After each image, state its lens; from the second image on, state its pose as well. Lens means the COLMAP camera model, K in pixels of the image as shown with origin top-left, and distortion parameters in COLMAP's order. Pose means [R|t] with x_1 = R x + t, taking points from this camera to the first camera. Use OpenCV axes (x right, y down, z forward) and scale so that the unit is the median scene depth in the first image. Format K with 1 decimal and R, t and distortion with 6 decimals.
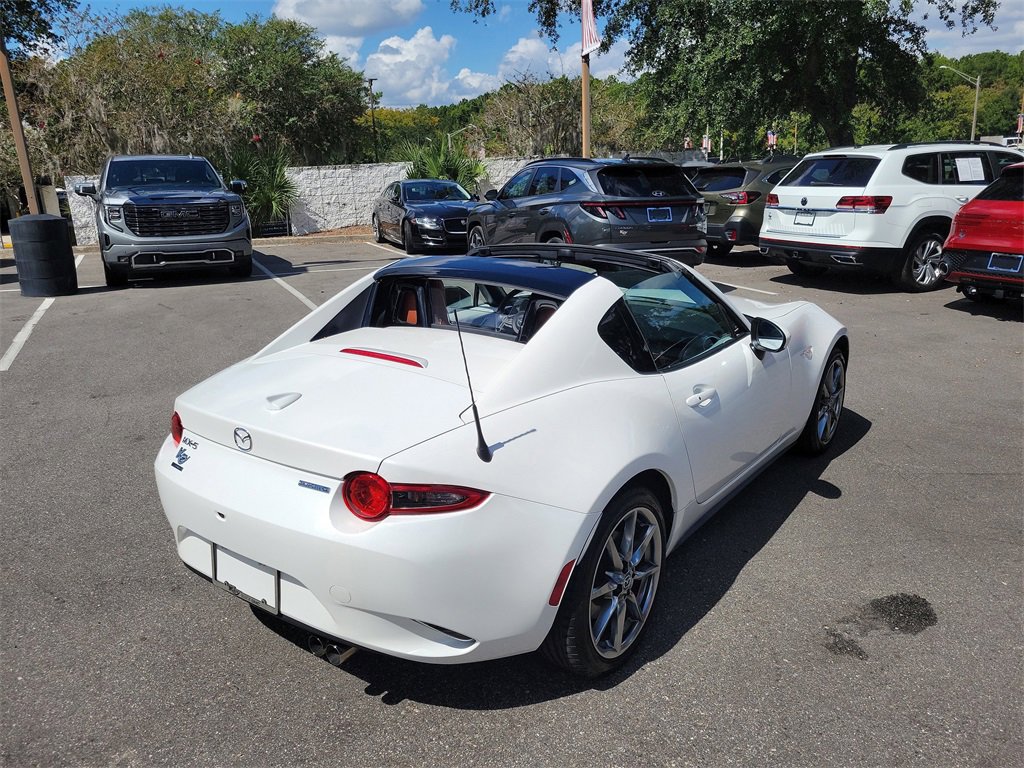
lens RADIAL K [[761.8, 0, 507.0], [0, 761.8, 371.0], [0, 0, 1]] dist [0.048357, -0.036556]
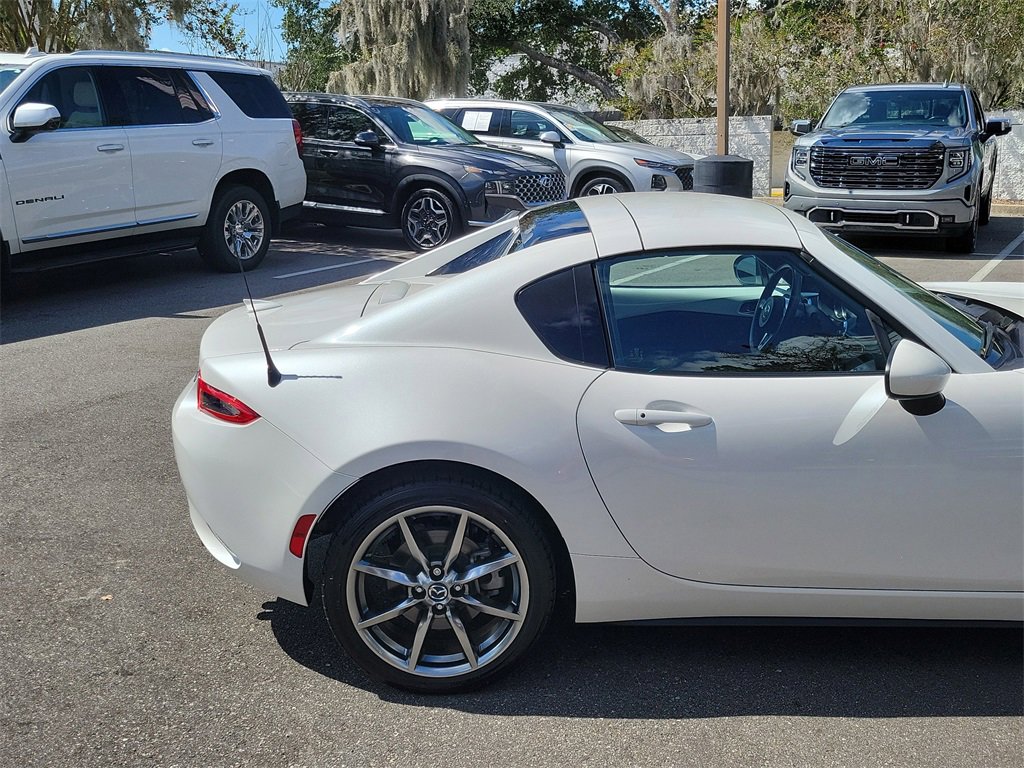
lens RADIAL K [[1102.0, 0, 503.8], [0, 1102.0, 352.9], [0, 0, 1]] dist [0.034430, 0.000000]
pose [[0.601999, 0.179607, -0.778035, 0.263601], [-0.207587, 0.976074, 0.064705, -0.016423], [0.771042, 0.122558, 0.624879, 0.069471]]
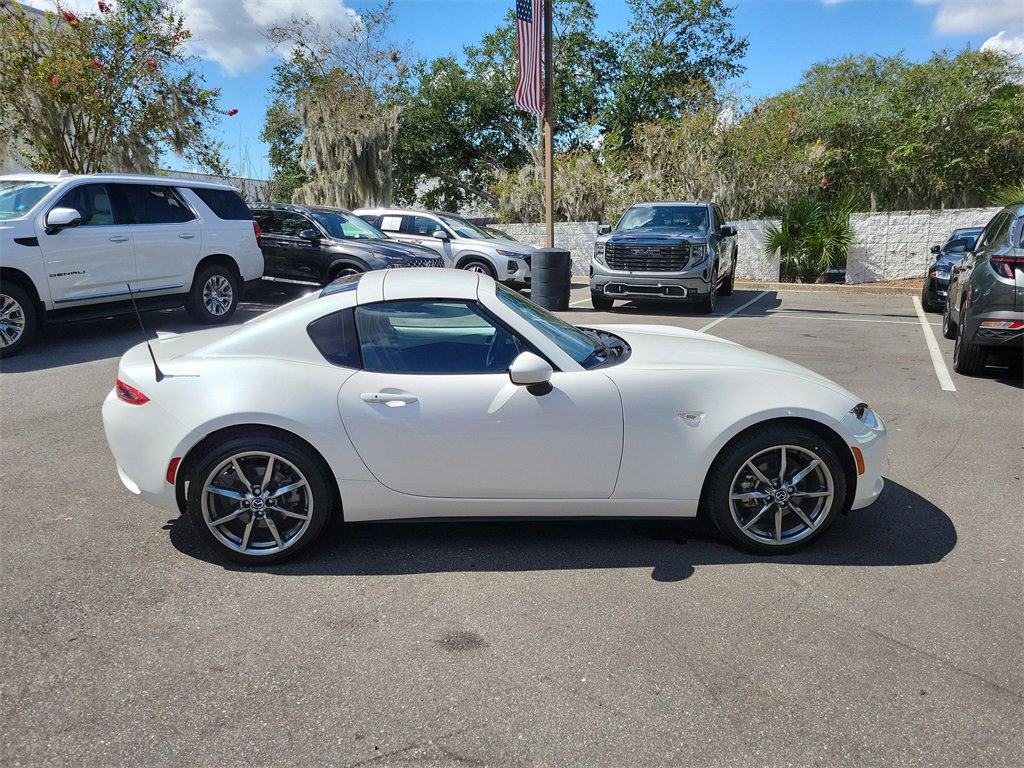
lens RADIAL K [[773.4, 0, 485.4], [0, 773.4, 377.9], [0, 0, 1]] dist [0.046625, -0.031175]
pose [[0.647124, 0.168957, -0.743427, 0.349221], [-0.207161, 0.977413, 0.041809, -0.021828], [0.733700, 0.126954, 0.667509, 0.083333]]
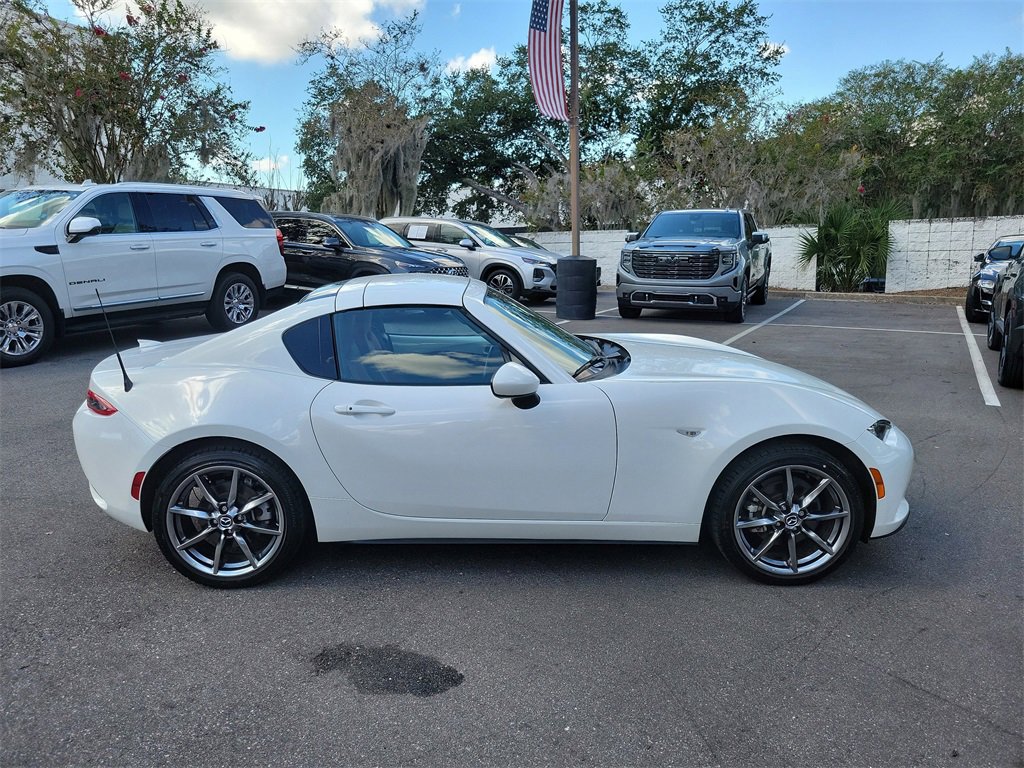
lens RADIAL K [[773.4, 0, 484.9], [0, 773.4, 359.4], [0, 0, 1]] dist [0.046625, -0.031175]
pose [[0.611023, 0.146220, -0.777991, 0.345319], [-0.211425, 0.977235, 0.017617, -0.026811], [0.762856, 0.153722, 0.628028, 0.112977]]
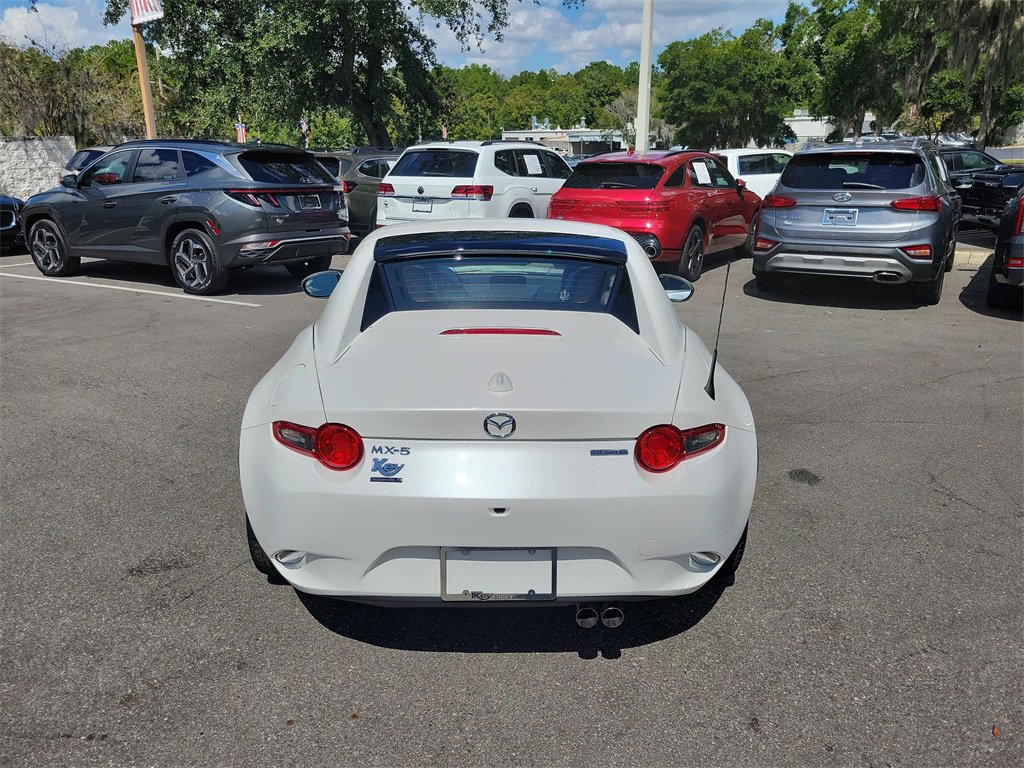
lens RADIAL K [[761.8, 0, 512.2], [0, 761.8, 378.4], [0, 0, 1]] dist [0.048357, -0.036556]
pose [[0.793136, -0.146775, 0.591094, -0.190146], [0.137170, 0.988641, 0.061434, -0.005411], [-0.593396, 0.032355, 0.804260, 0.058253]]
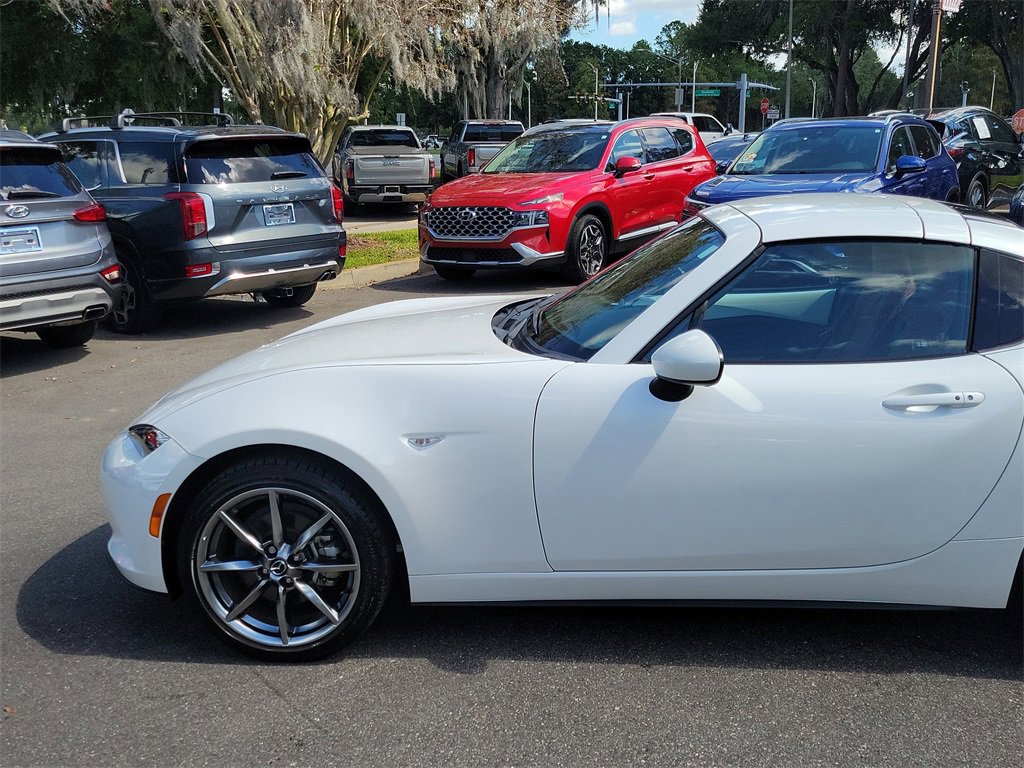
lens RADIAL K [[1058.0, 0, 489.5], [0, 1058.0, 385.0], [0, 0, 1]] dist [0.031712, 0.000000]
pose [[-0.491022, -0.152294, 0.857732, -0.238525], [0.267450, 0.910697, 0.314804, -0.132973], [-0.829076, 0.383976, -0.406442, 0.576082]]
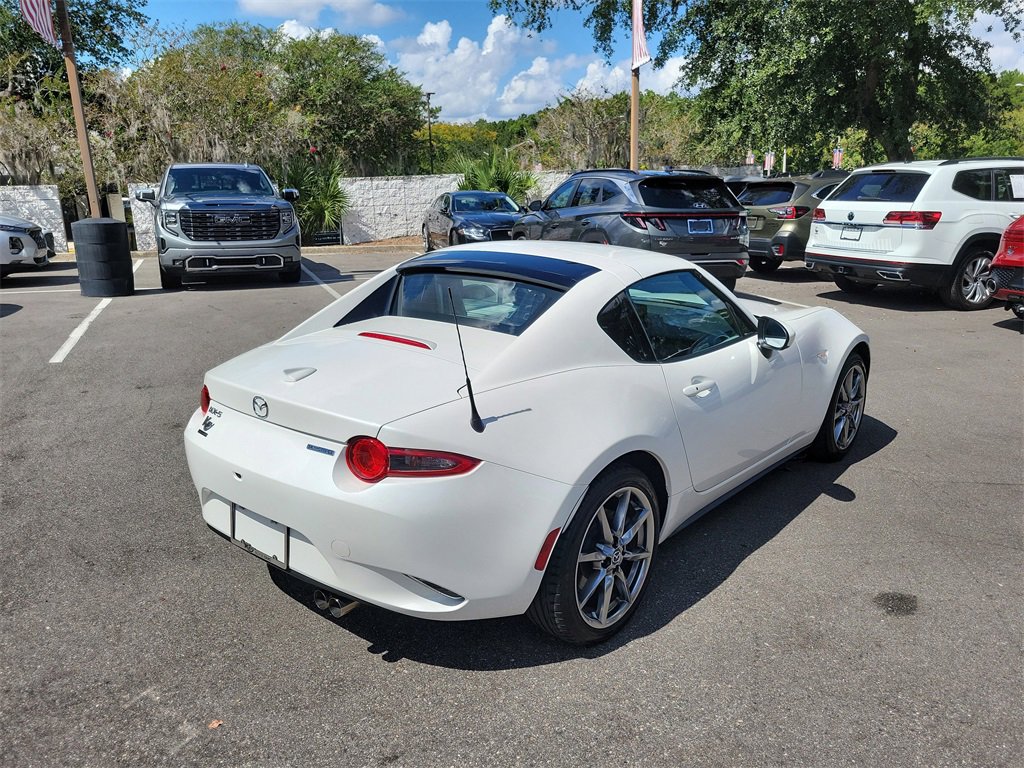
lens RADIAL K [[773.4, 0, 517.7], [0, 773.4, 370.1], [0, 0, 1]] dist [0.046625, -0.031175]
pose [[0.998252, 0.026204, -0.052973, 0.017387], [-0.027430, 0.999369, -0.022552, 0.011326], [0.052348, 0.023966, 0.998341, -0.019338]]
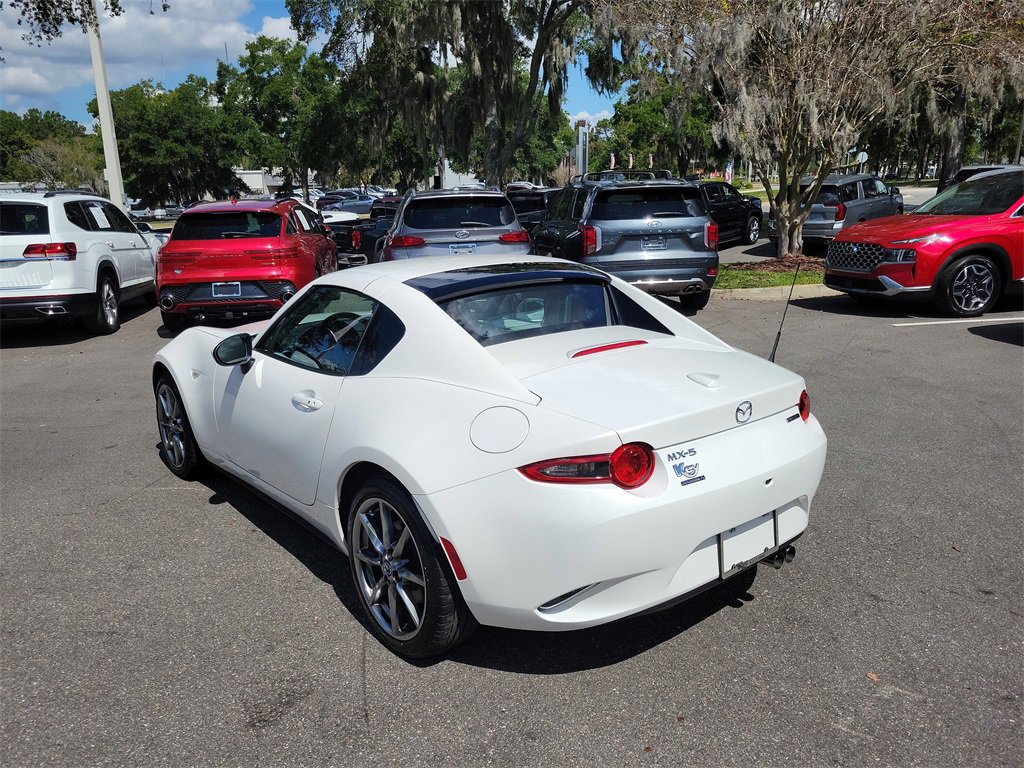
lens RADIAL K [[761.8, 0, 494.4], [0, 761.8, 371.0], [0, 0, 1]] dist [0.048357, -0.036556]
pose [[0.255696, -0.195530, 0.946778, -0.317030], [0.269565, 0.954912, 0.124408, -0.042538], [-0.928415, 0.223407, 0.296875, 0.220482]]
